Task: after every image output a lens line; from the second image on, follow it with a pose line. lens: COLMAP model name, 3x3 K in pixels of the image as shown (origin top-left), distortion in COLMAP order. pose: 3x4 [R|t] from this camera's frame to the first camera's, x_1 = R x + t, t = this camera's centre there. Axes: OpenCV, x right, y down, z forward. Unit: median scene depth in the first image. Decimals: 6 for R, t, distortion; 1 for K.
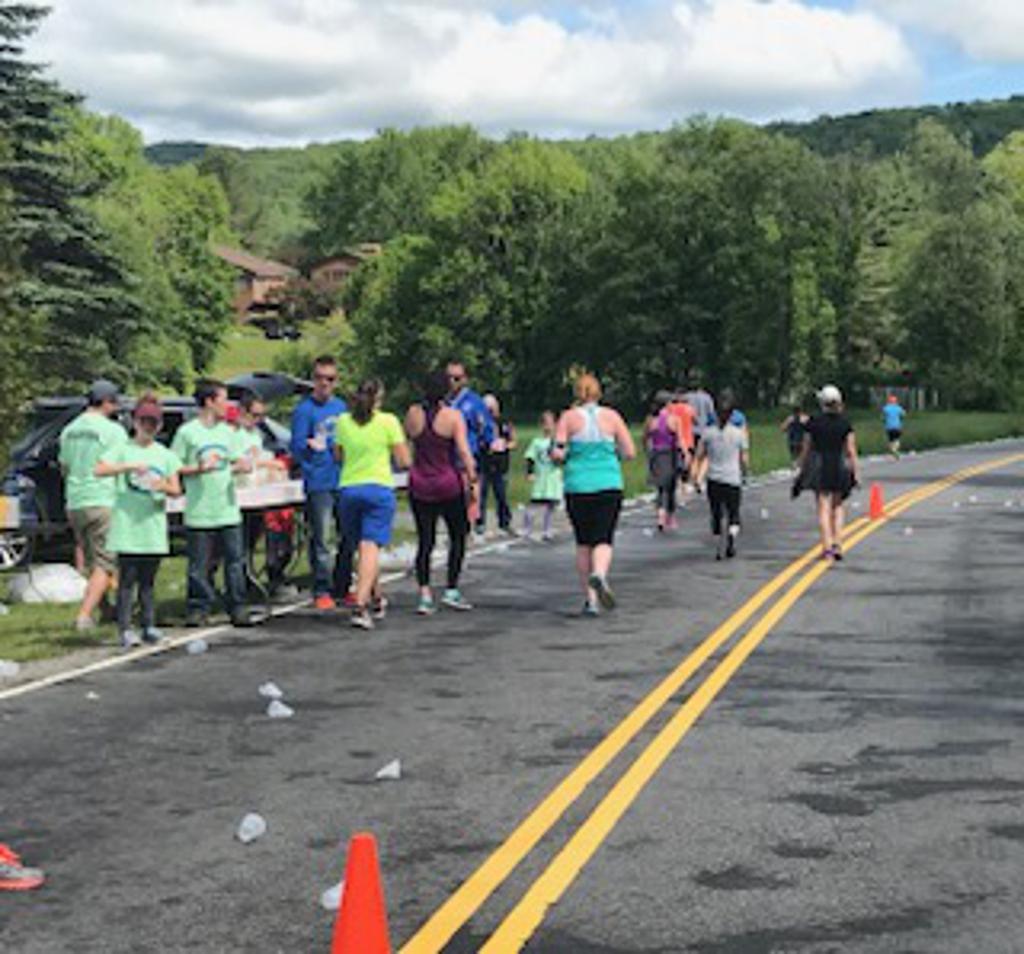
lens RADIAL K [[3863.1, 0, 583.7], [0, 3863.1, 477.1], [0, 0, 1]] dist [1.040820, -1.675434]
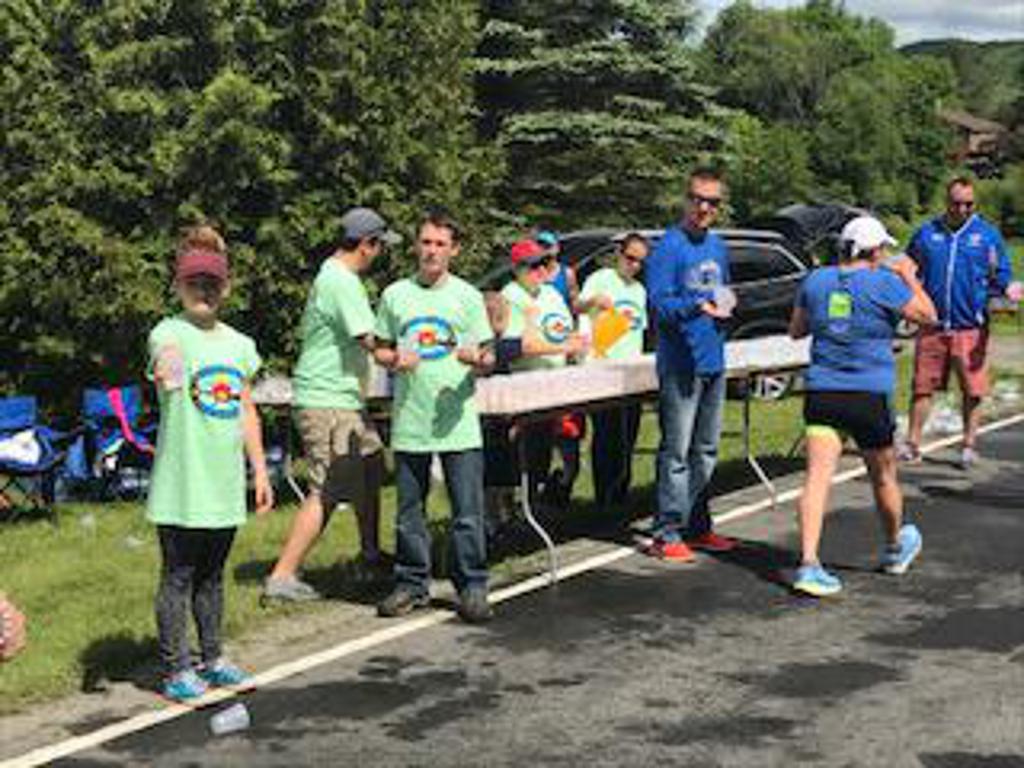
lens RADIAL K [[2033.5, 0, 491.9], [0, 2033.5, 386.3], [0, 0, 1]] dist [0.347338, -2.204061]
pose [[0.936096, 0.025109, -0.350847, 0.010927], [-0.004273, 0.998187, 0.060035, -0.006899], [0.351718, -0.054699, 0.934507, 0.294977]]
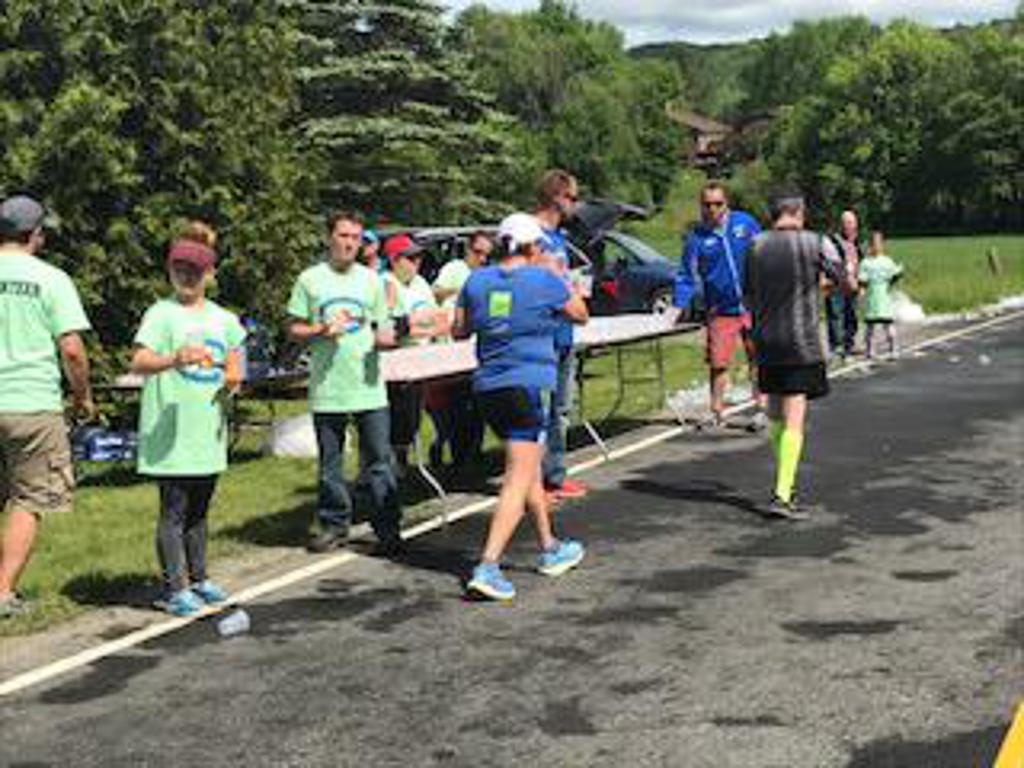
lens RADIAL K [[2111.6, 0, 516.1], [0, 2111.6, 401.3], [0, 0, 1]] dist [0.258752, -0.932959]
pose [[0.978407, 0.002510, -0.206672, 0.006910], [0.010876, 0.997915, 0.063612, -0.005767], [0.206401, -0.064486, 0.976340, 0.261068]]
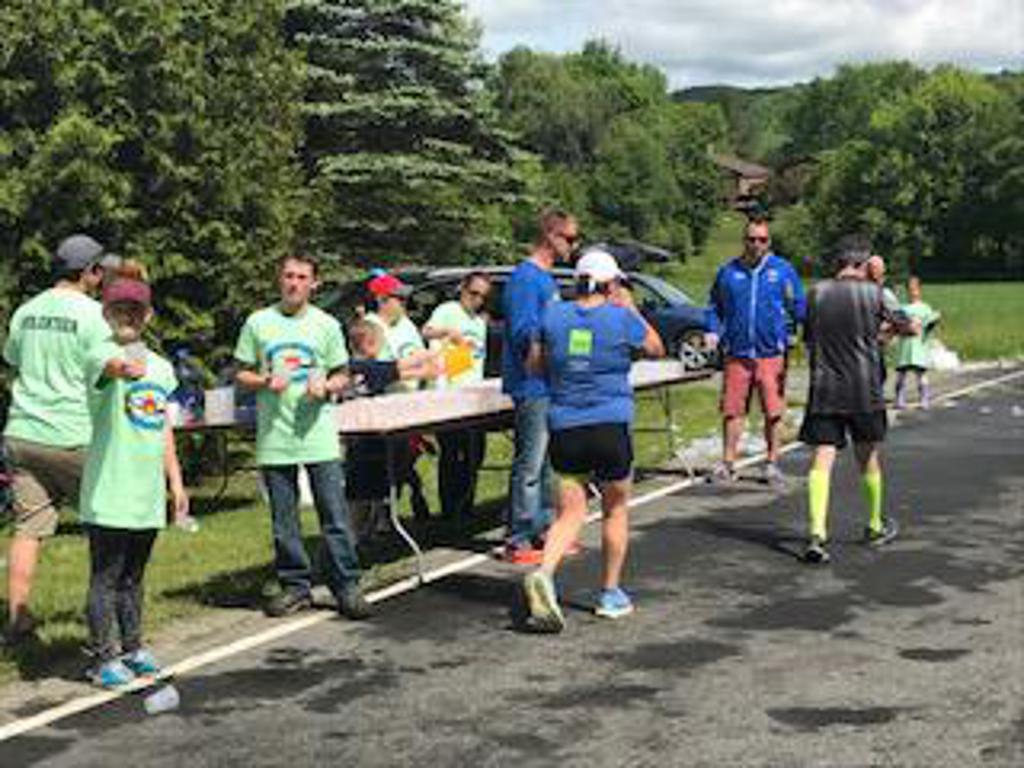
lens RADIAL K [[2070.9, 0, 512.0], [0, 2070.9, 384.0], [0, 0, 1]] dist [0.322353, -1.606141]
pose [[0.972260, 0.009862, -0.233694, 0.009130], [-0.001105, 0.999293, 0.037570, -0.006052], [0.233899, -0.036270, 0.971584, 0.276463]]
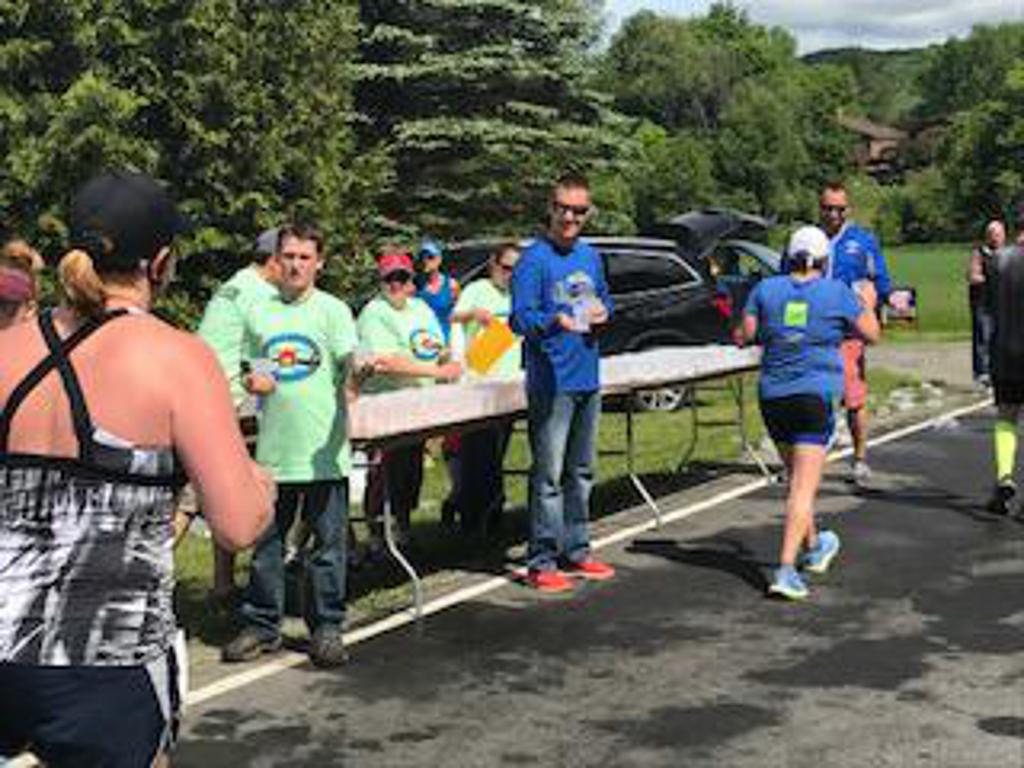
lens RADIAL K [[2002.4, 0, 512.0], [0, 2002.4, 384.0], [0, 0, 1]] dist [0.298479, -1.596752]
pose [[0.952310, 0.012955, -0.304856, 0.010861], [0.004390, 0.998413, 0.056142, -0.007271], [0.305100, -0.054803, 0.950742, 0.306945]]
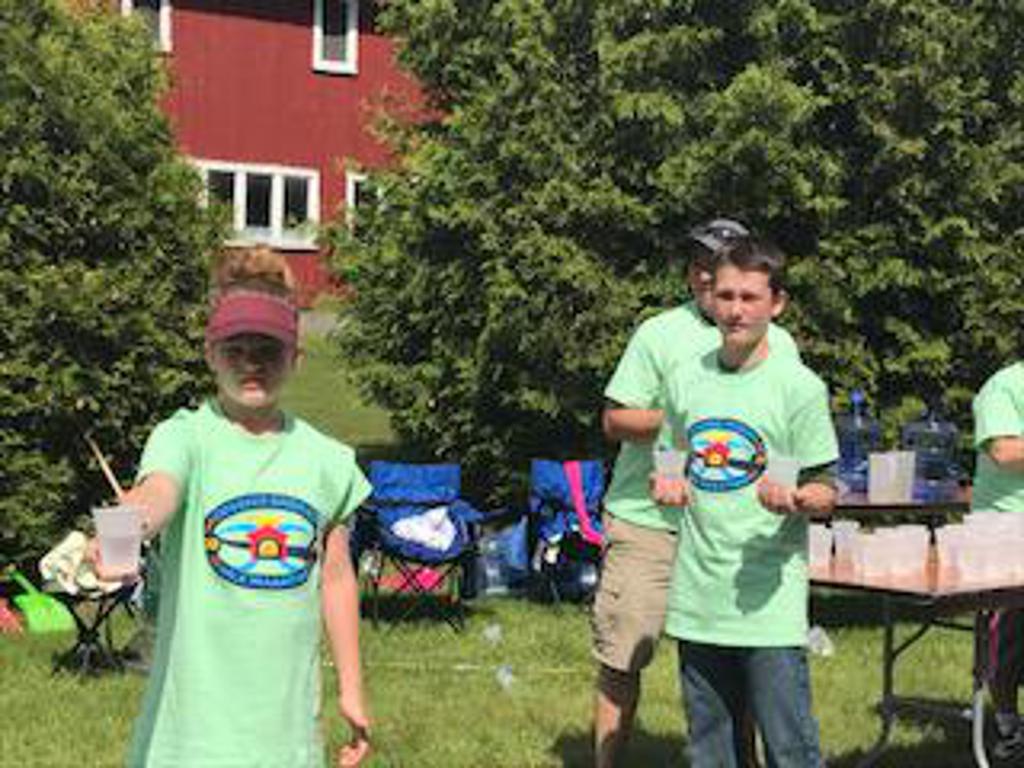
lens RADIAL K [[2002.4, 0, 512.0], [0, 2002.4, 384.0], [0, 0, 1]] dist [0.298479, -1.596752]
pose [[0.736844, 0.075594, -0.671823, 0.007655], [-0.055474, 0.997139, 0.051355, -0.008303], [0.673783, -0.000572, 0.738929, 0.350368]]
